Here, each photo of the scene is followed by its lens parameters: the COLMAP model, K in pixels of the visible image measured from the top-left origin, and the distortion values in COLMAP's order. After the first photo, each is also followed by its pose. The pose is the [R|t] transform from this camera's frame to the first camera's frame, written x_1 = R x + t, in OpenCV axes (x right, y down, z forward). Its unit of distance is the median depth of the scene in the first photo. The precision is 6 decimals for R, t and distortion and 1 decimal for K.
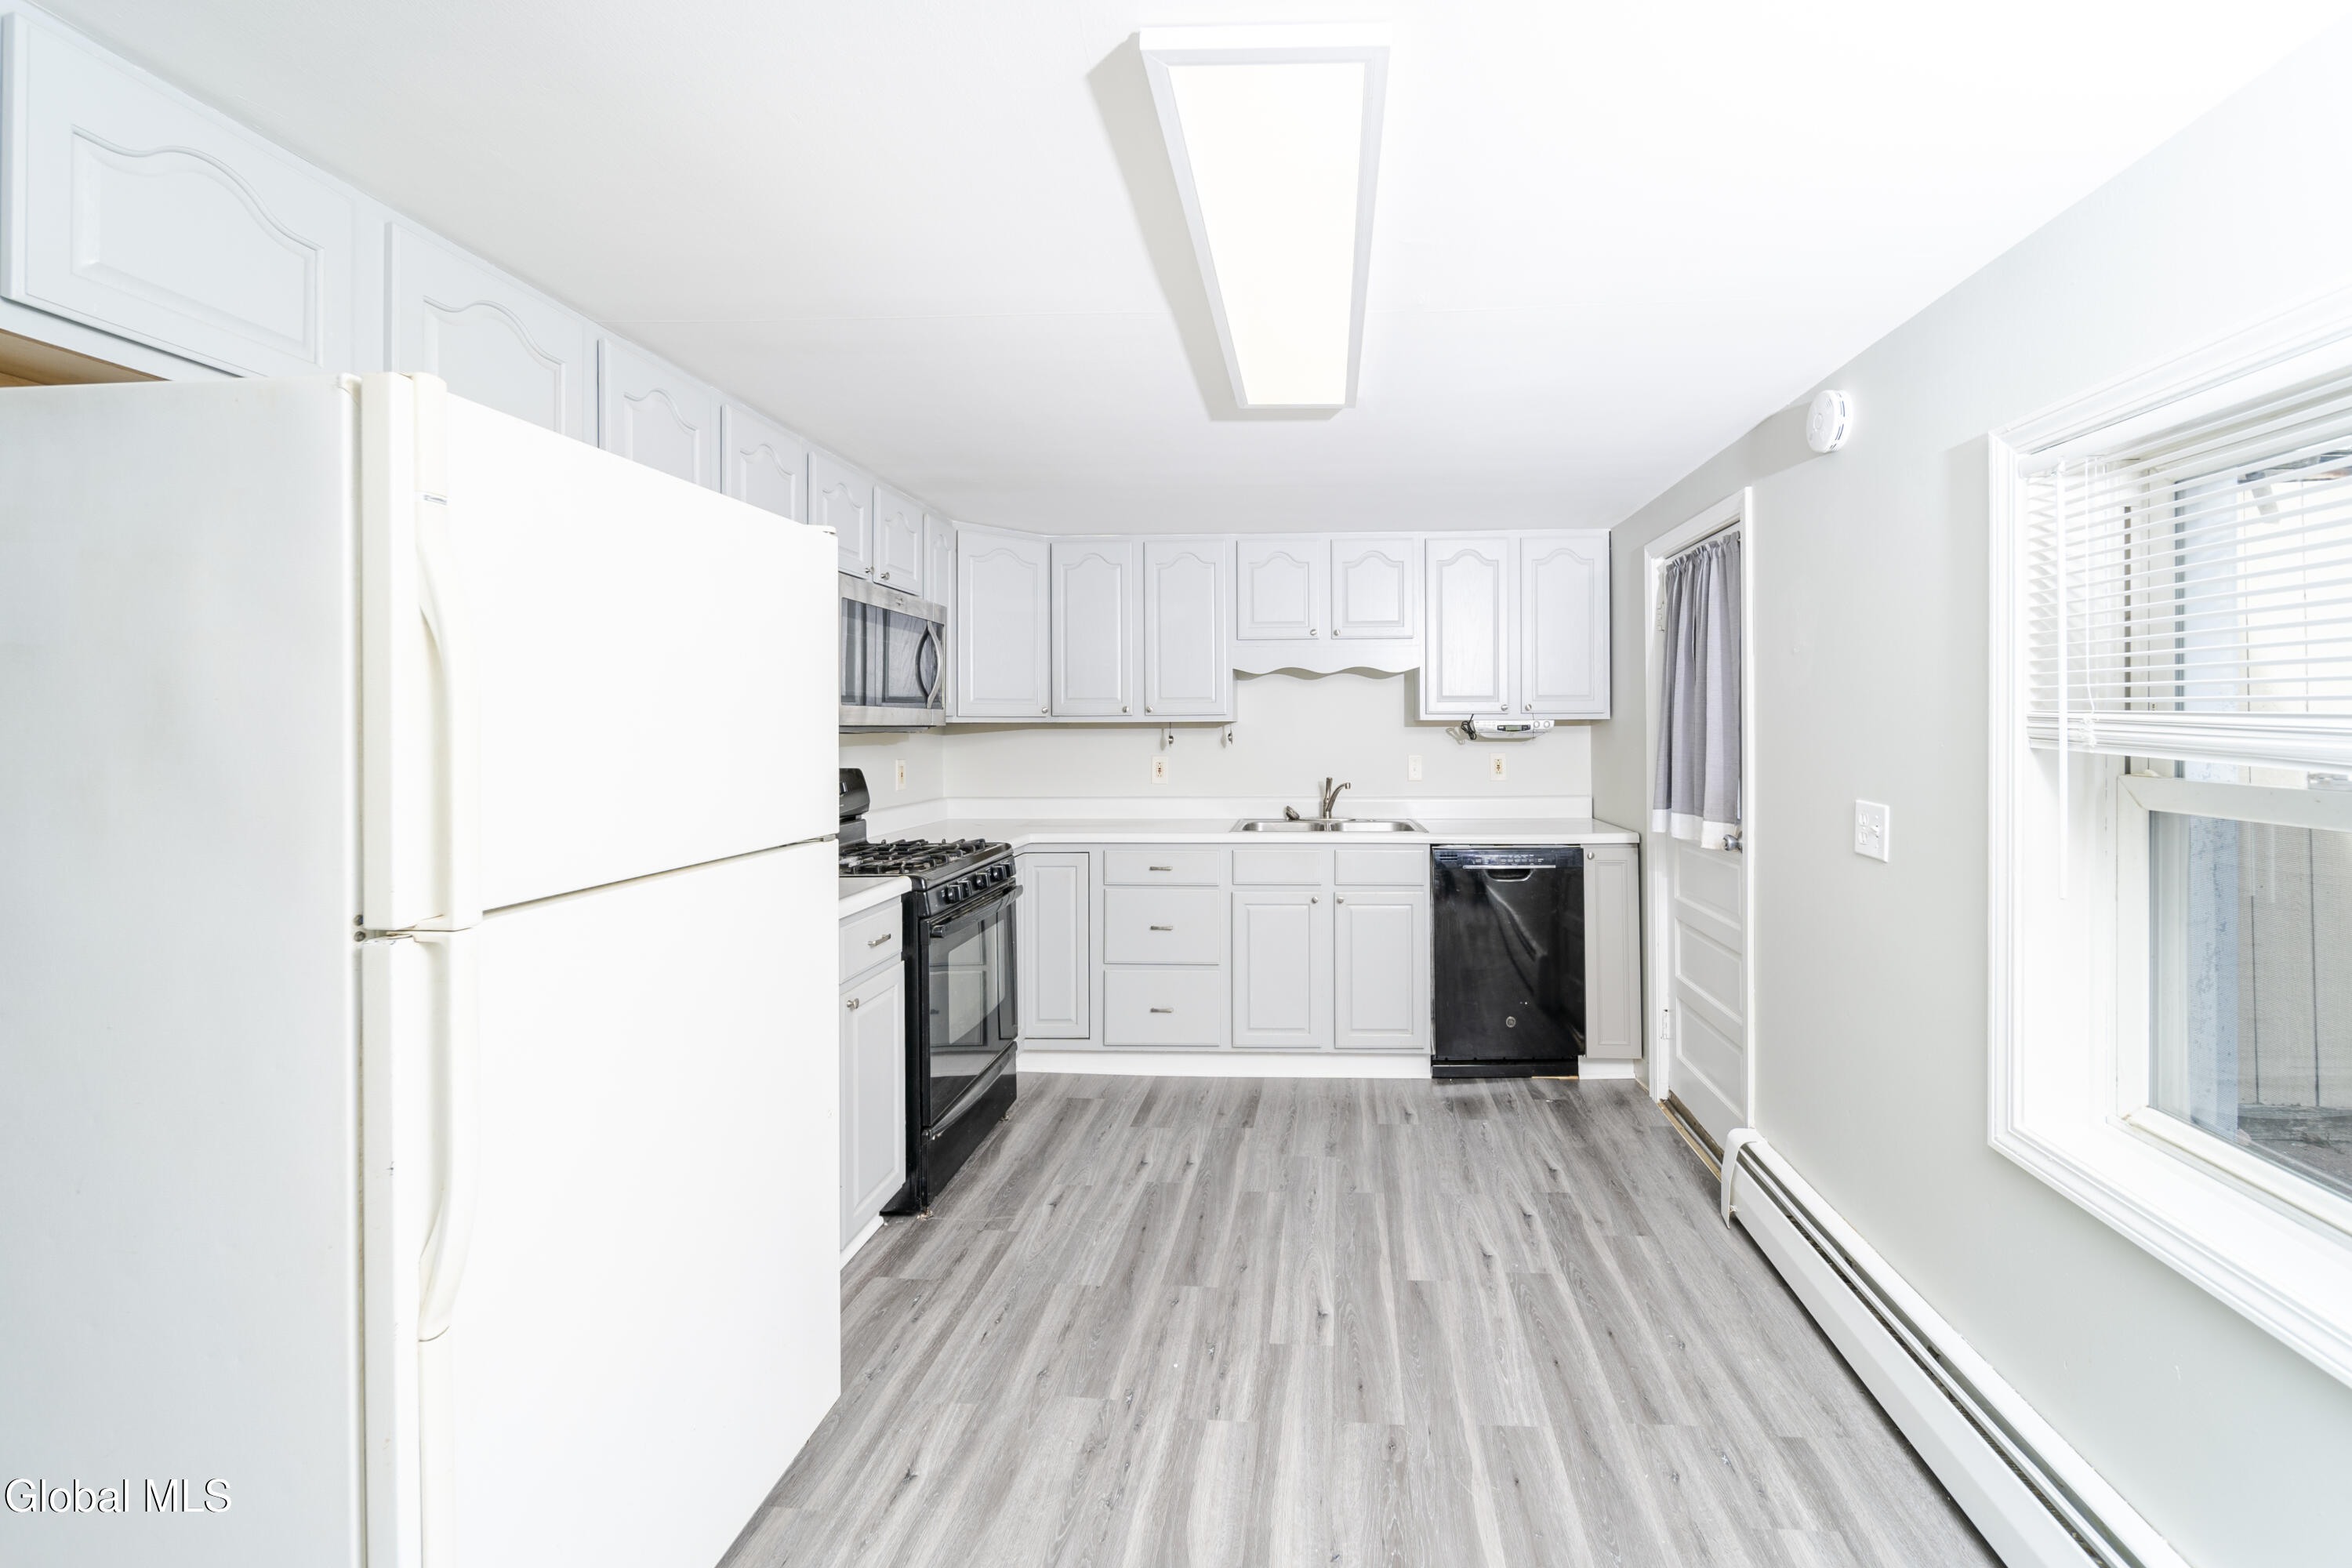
lens RADIAL K [[1075.7, 0, 1175.5], [0, 1075.7, 734.3], [0, 0, 1]] dist [0.000504, -0.000050]
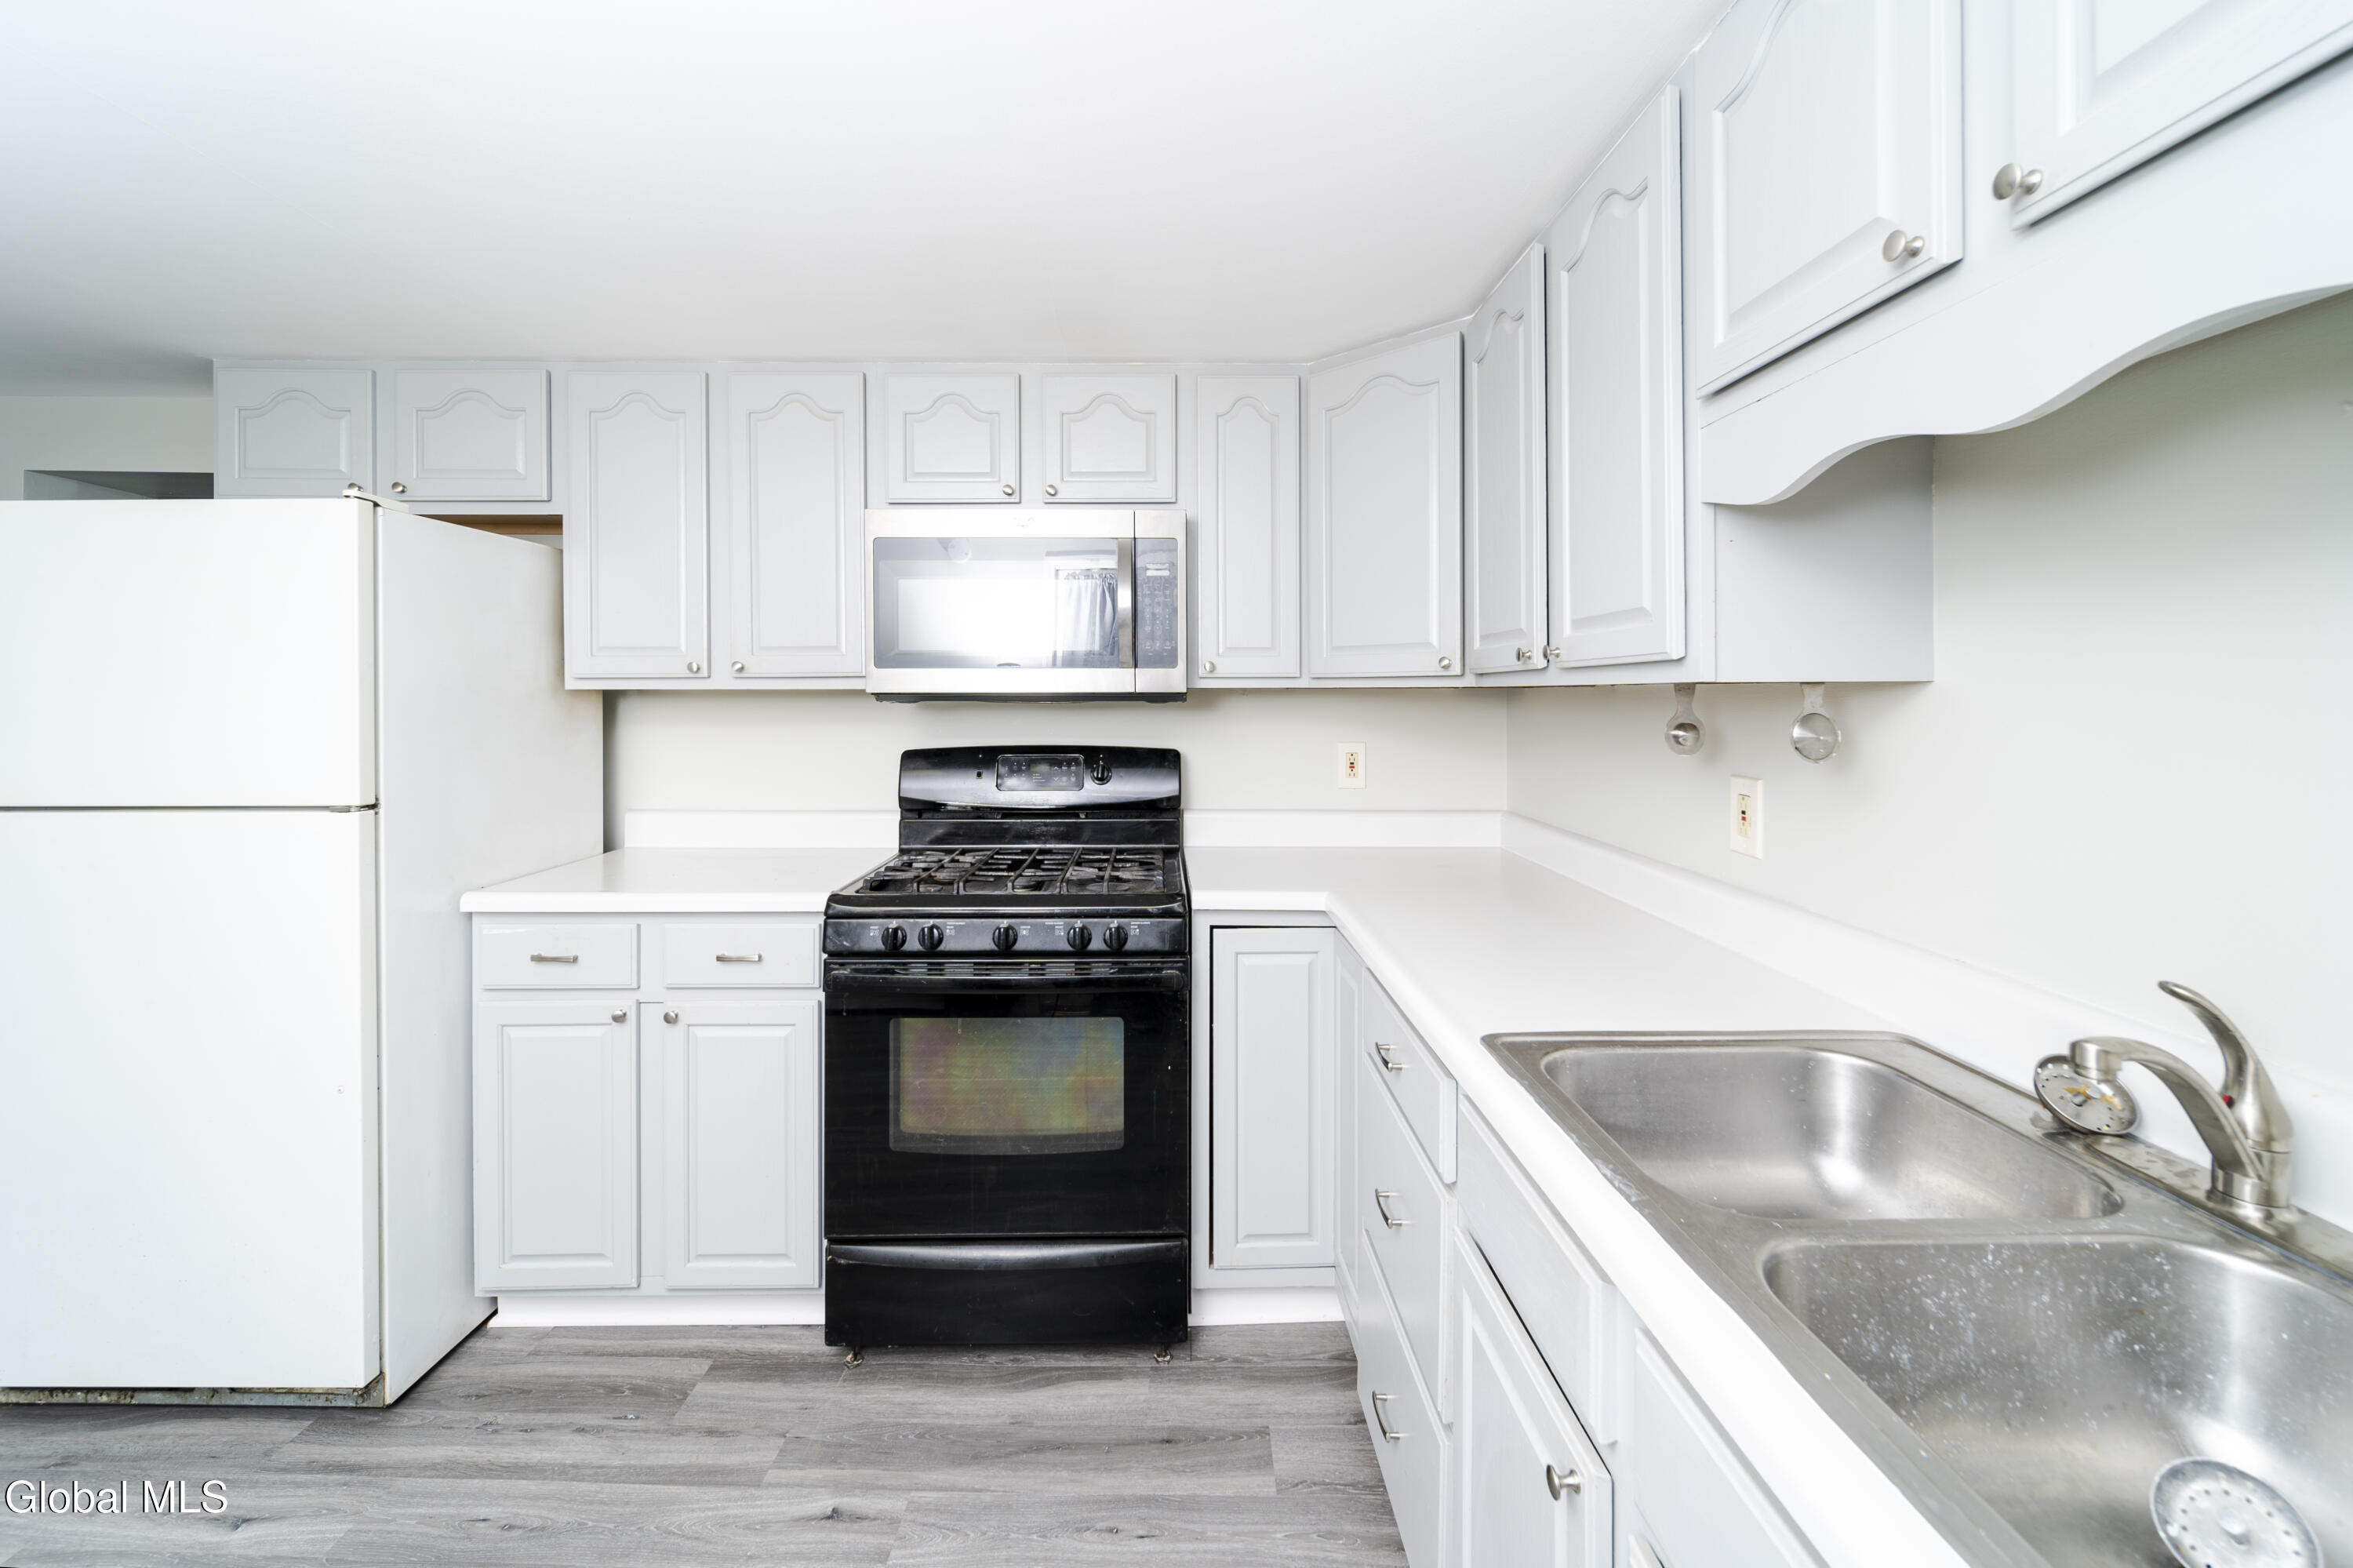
lens RADIAL K [[895.1, 0, 1250.0], [0, 895.1, 690.9], [0, 0, 1]] dist [-0.000831, -0.000326]
pose [[0.107489, 0.004858, -0.994194, 0.301638], [-0.002546, 0.999986, 0.004611, -0.011051], [0.994203, 0.002036, 0.107500, 0.898439]]
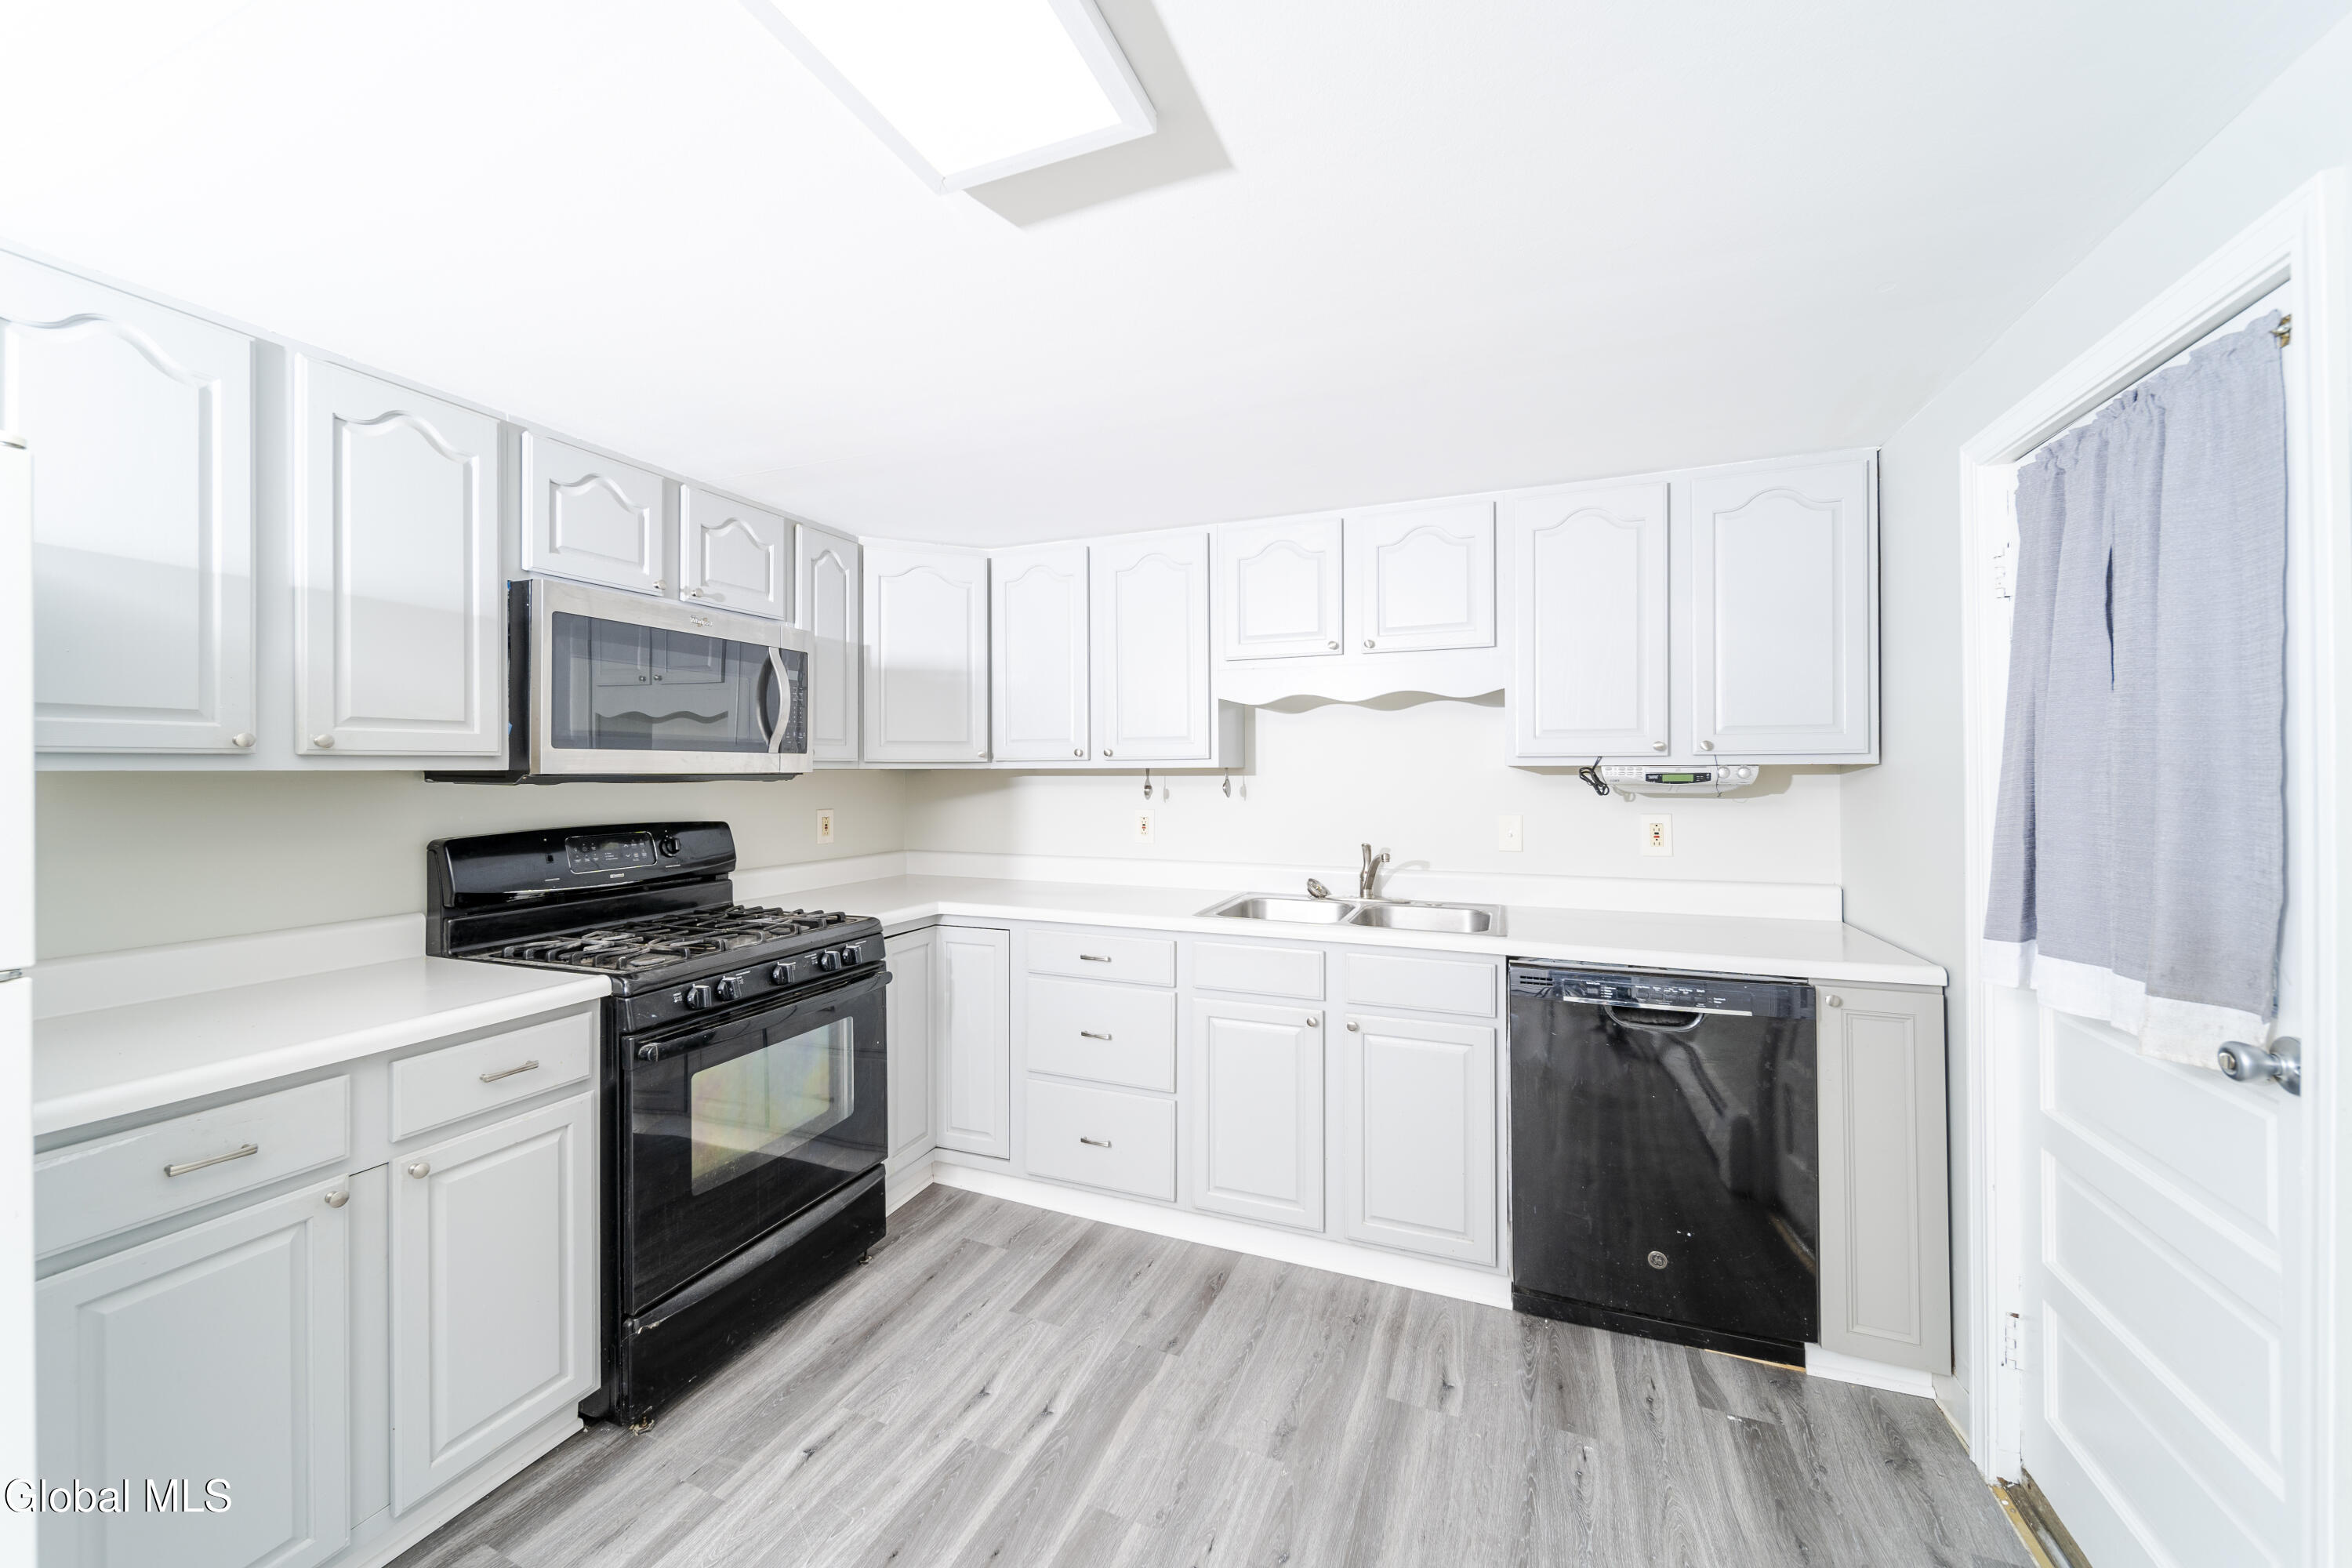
lens RADIAL K [[826.0, 0, 1019.7], [0, 826.0, 776.1], [0, 0, 1]] dist [-0.001011, -0.000719]
pose [[0.908875, 0.004108, -0.417049, 0.181160], [-0.004623, 0.999989, -0.000227, -0.005149], [0.417043, 0.002134, 0.908884, 0.433934]]
